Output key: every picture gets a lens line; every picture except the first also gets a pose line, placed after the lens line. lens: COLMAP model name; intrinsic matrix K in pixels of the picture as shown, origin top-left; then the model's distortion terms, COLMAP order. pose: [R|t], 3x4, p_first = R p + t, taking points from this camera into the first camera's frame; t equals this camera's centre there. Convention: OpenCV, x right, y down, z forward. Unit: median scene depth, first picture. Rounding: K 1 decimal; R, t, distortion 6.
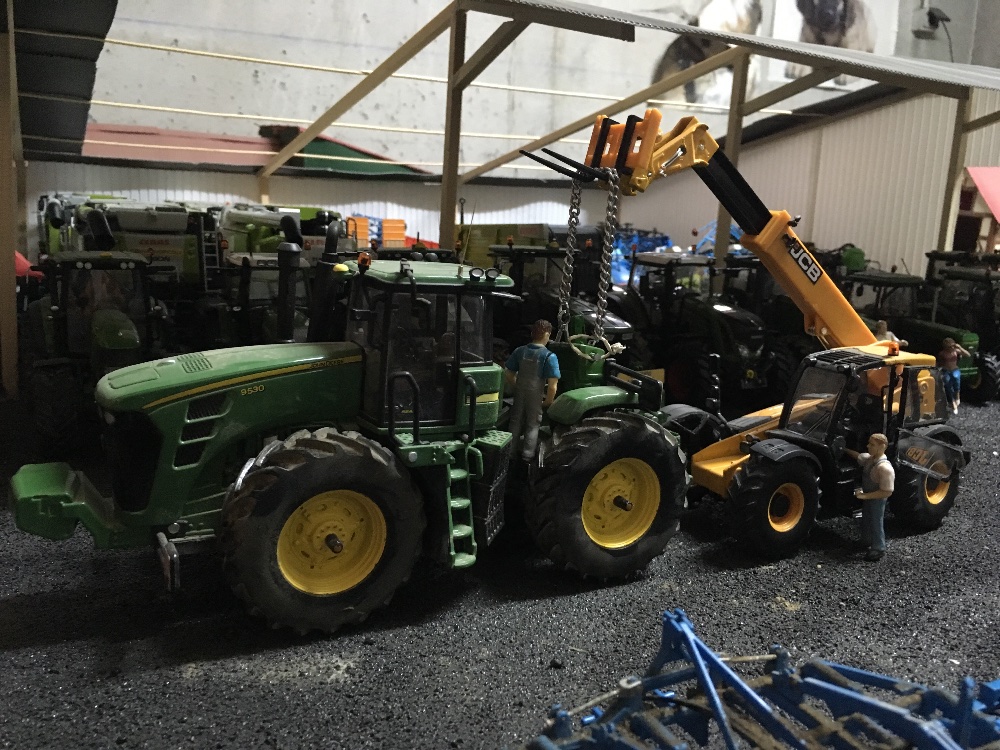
lens RADIAL K [[857.3, 0, 496.3], [0, 857.3, 375.4], [0, 0, 1]] dist [0.081989, -0.148229]
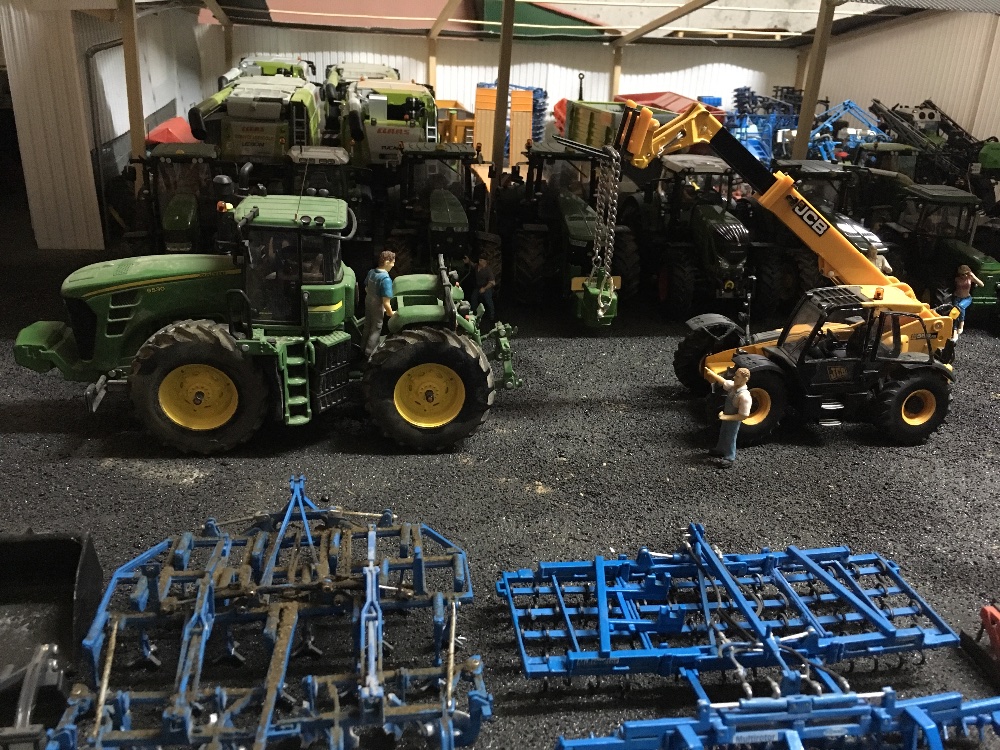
lens RADIAL K [[854.0, 0, 500.0], [0, 854.0, 375.0], [0, 0, 1]] dist [0.057626, -0.097422]
pose [[0.947923, 0.133924, -0.288974, 0.680148], [-0.075102, 0.975702, 0.205828, -0.176649], [0.309518, -0.173407, 0.934948, -0.212065]]
